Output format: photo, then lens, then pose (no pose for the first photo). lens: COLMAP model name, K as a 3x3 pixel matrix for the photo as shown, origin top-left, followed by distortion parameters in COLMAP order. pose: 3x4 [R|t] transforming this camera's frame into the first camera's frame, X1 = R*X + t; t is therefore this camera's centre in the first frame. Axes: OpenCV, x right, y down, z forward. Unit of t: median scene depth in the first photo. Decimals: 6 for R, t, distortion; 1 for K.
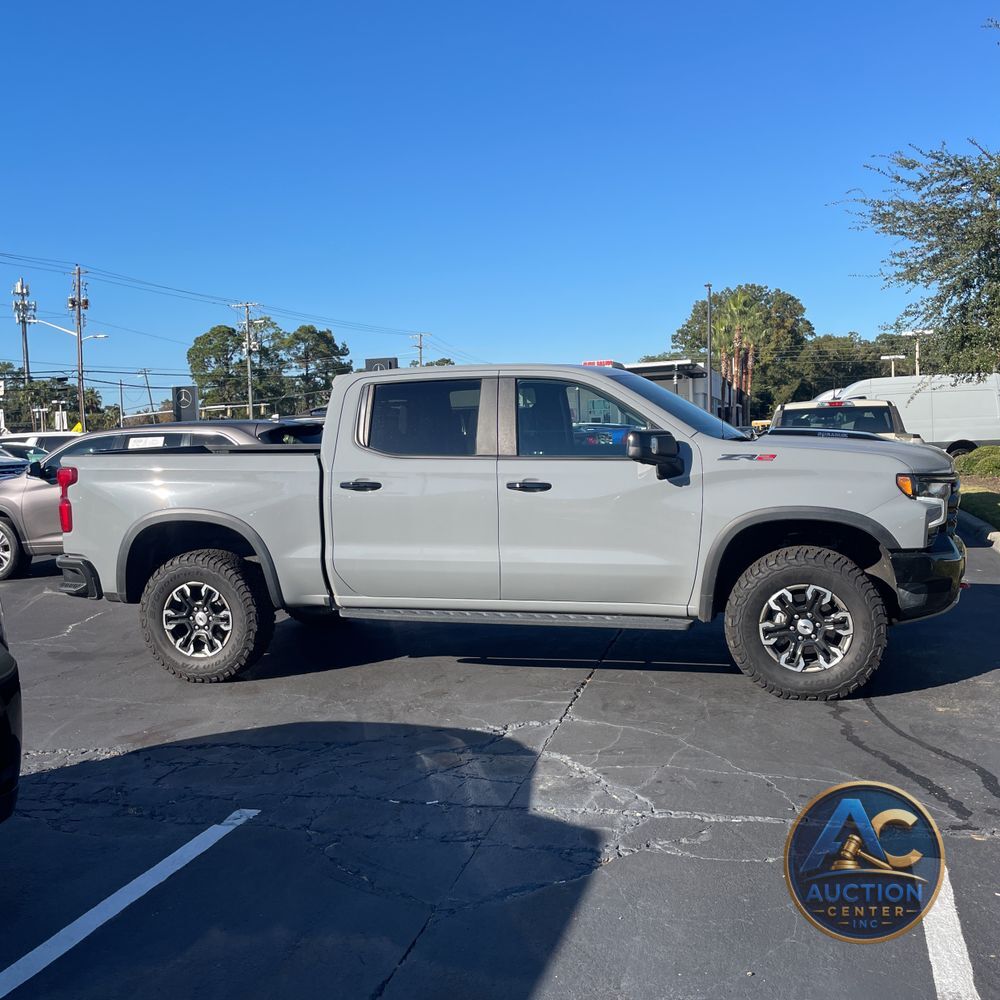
lens RADIAL K [[1006.9, 0, 498.3], [0, 1006.9, 489.1], [0, 0, 1]] dist [0.091021, -0.125978]
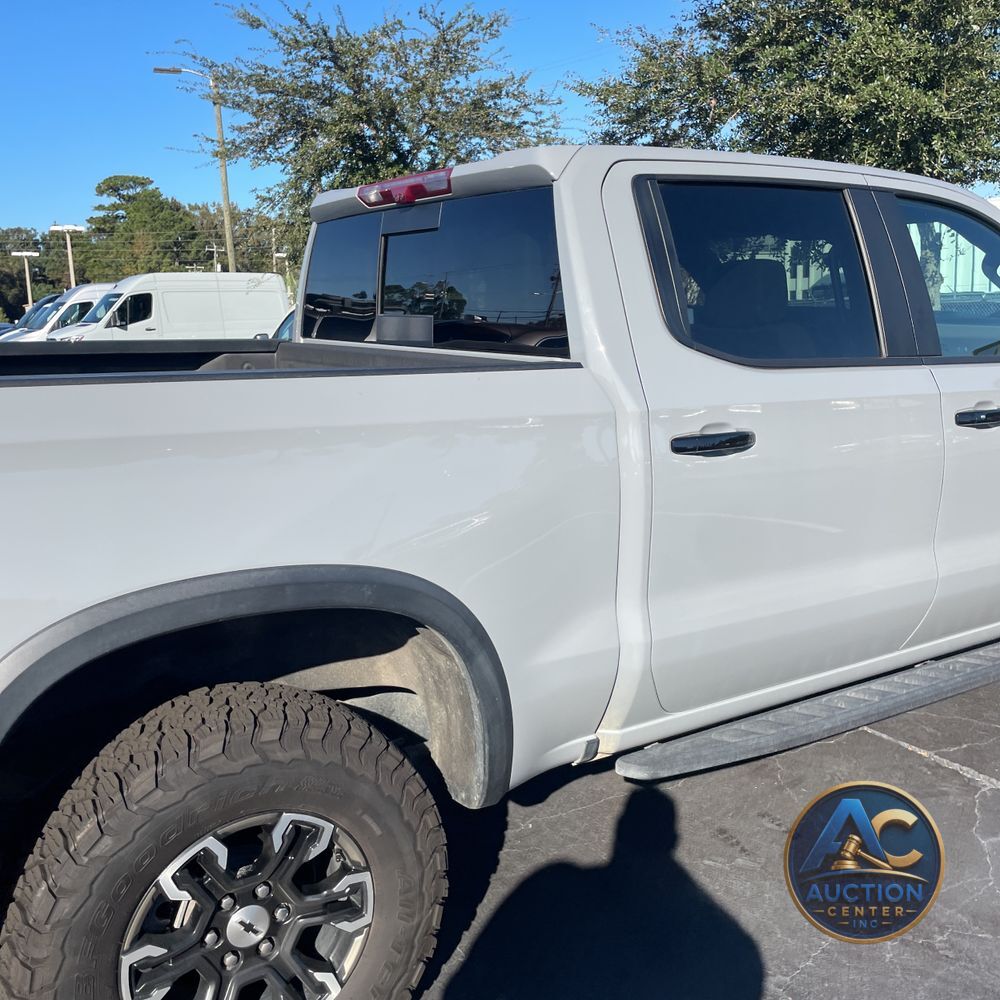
lens RADIAL K [[1006.9, 0, 498.3], [0, 1006.9, 489.1], [0, 0, 1]] dist [0.091021, -0.125978]
pose [[0.661413, -0.110675, 0.741812, -0.158605], [0.042394, 0.992988, 0.110350, -0.010459], [-0.748823, -0.041538, 0.661467, 0.263313]]
